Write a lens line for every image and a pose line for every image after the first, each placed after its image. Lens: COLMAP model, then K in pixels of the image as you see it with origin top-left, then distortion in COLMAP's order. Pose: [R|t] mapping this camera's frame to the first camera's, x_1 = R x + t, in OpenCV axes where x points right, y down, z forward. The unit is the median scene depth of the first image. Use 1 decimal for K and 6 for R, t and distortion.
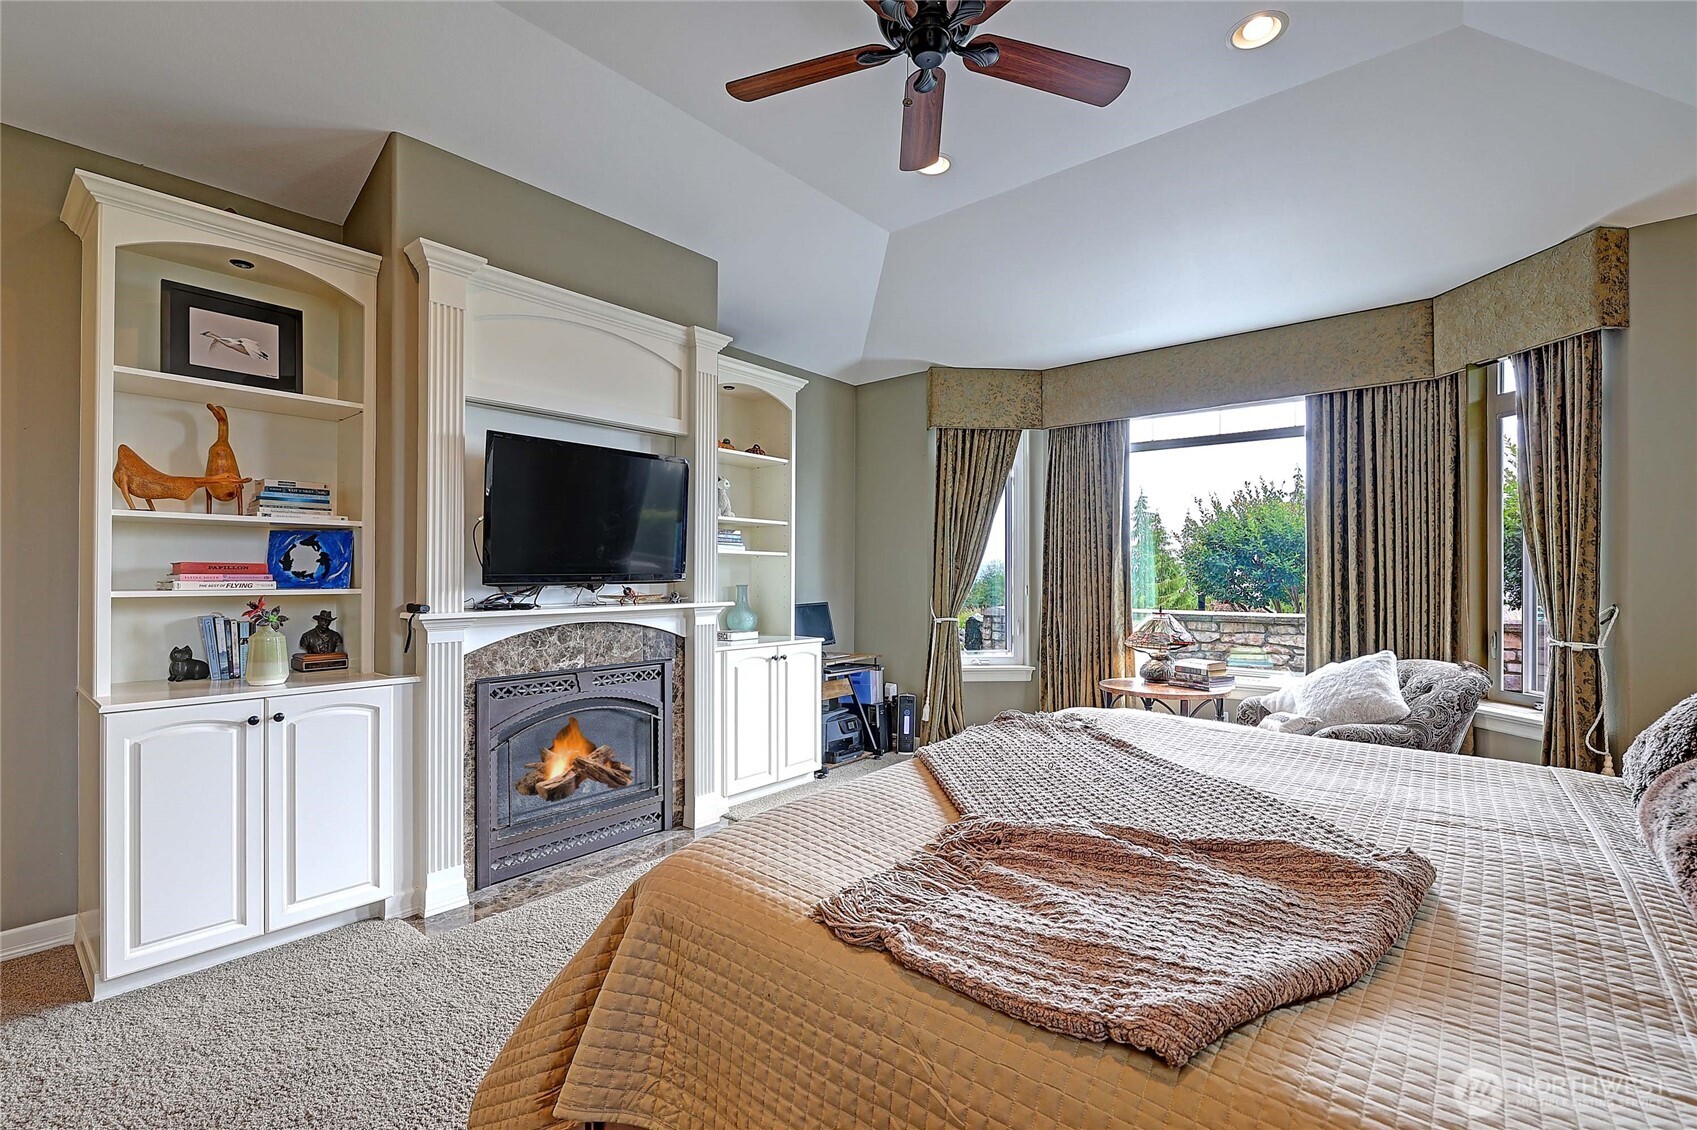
lens RADIAL K [[751.7, 0, 851.3], [0, 751.7, 571.5], [0, 0, 1]] dist [-0.000003, -0.000545]
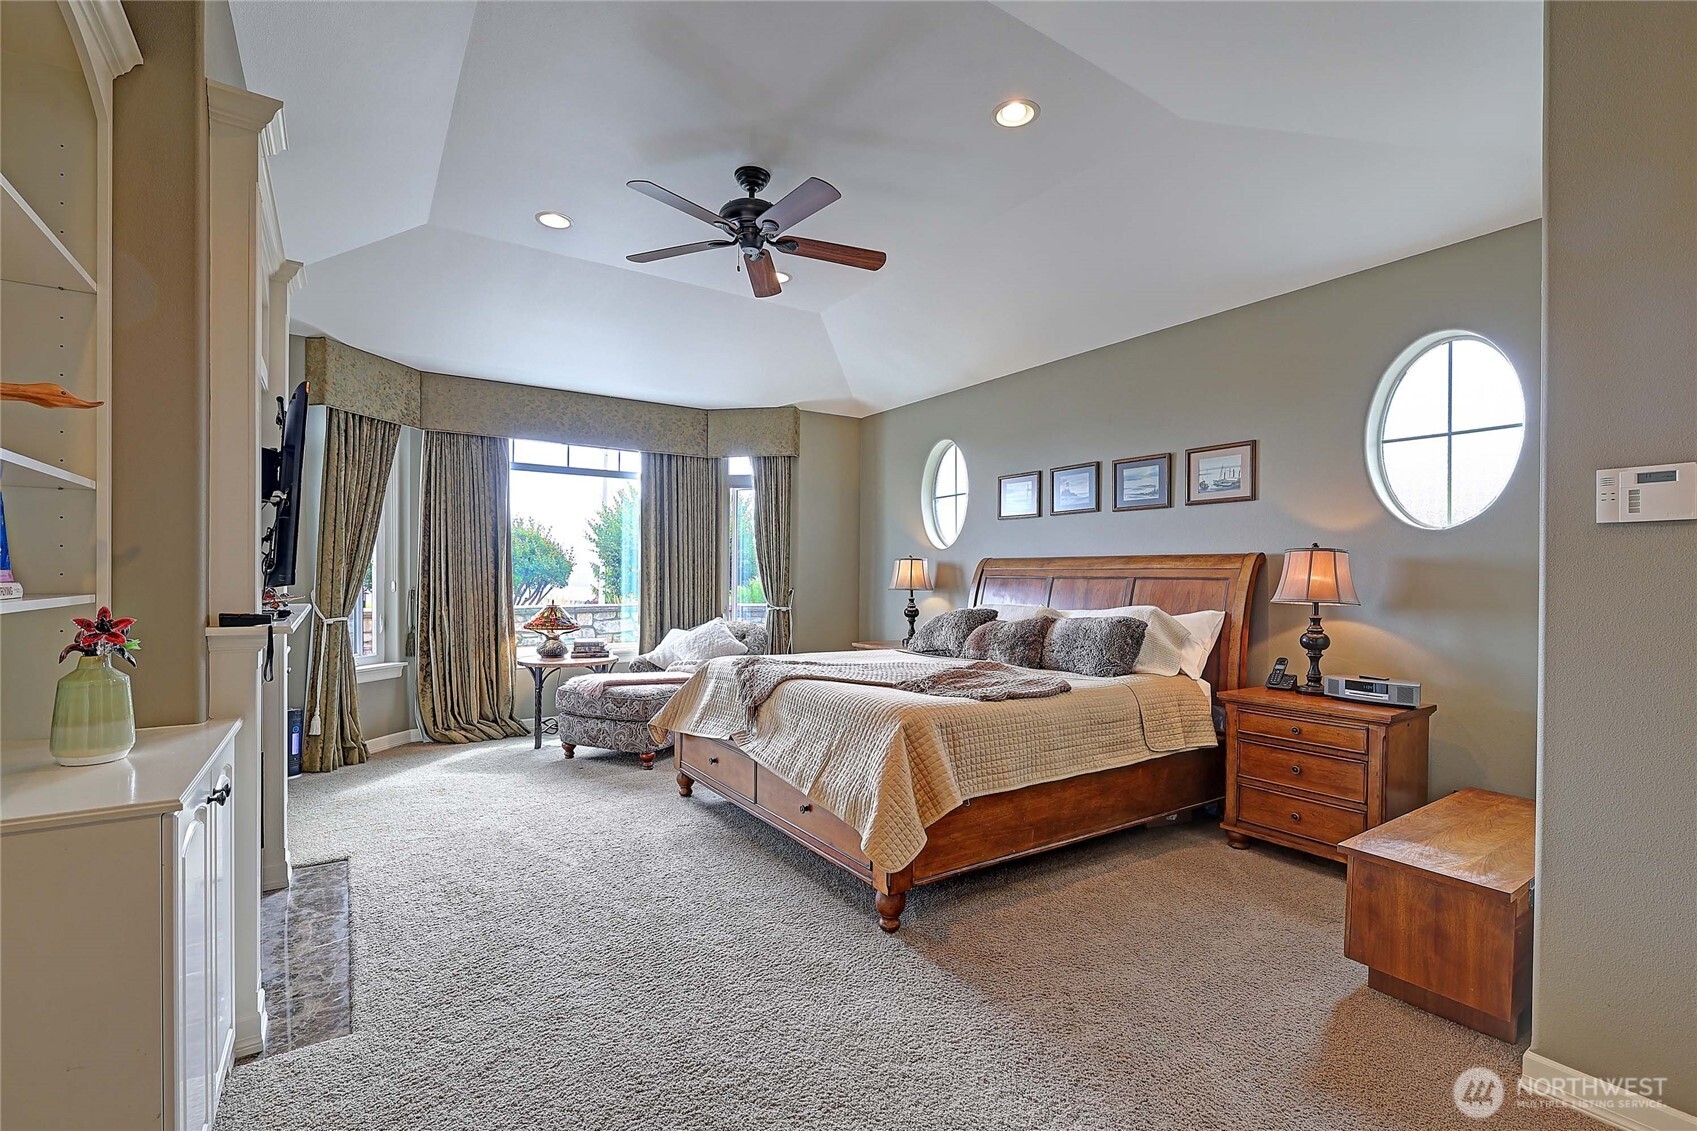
lens RADIAL K [[751.7, 0, 851.3], [0, 751.7, 572.0], [0, 0, 1]] dist [-0.000003, -0.000545]
pose [[0.292623, 0.001753, 0.956226, -0.595149], [-0.014157, 0.999897, 0.002499, -0.005139], [-0.956123, -0.014268, 0.292618, 0.145369]]
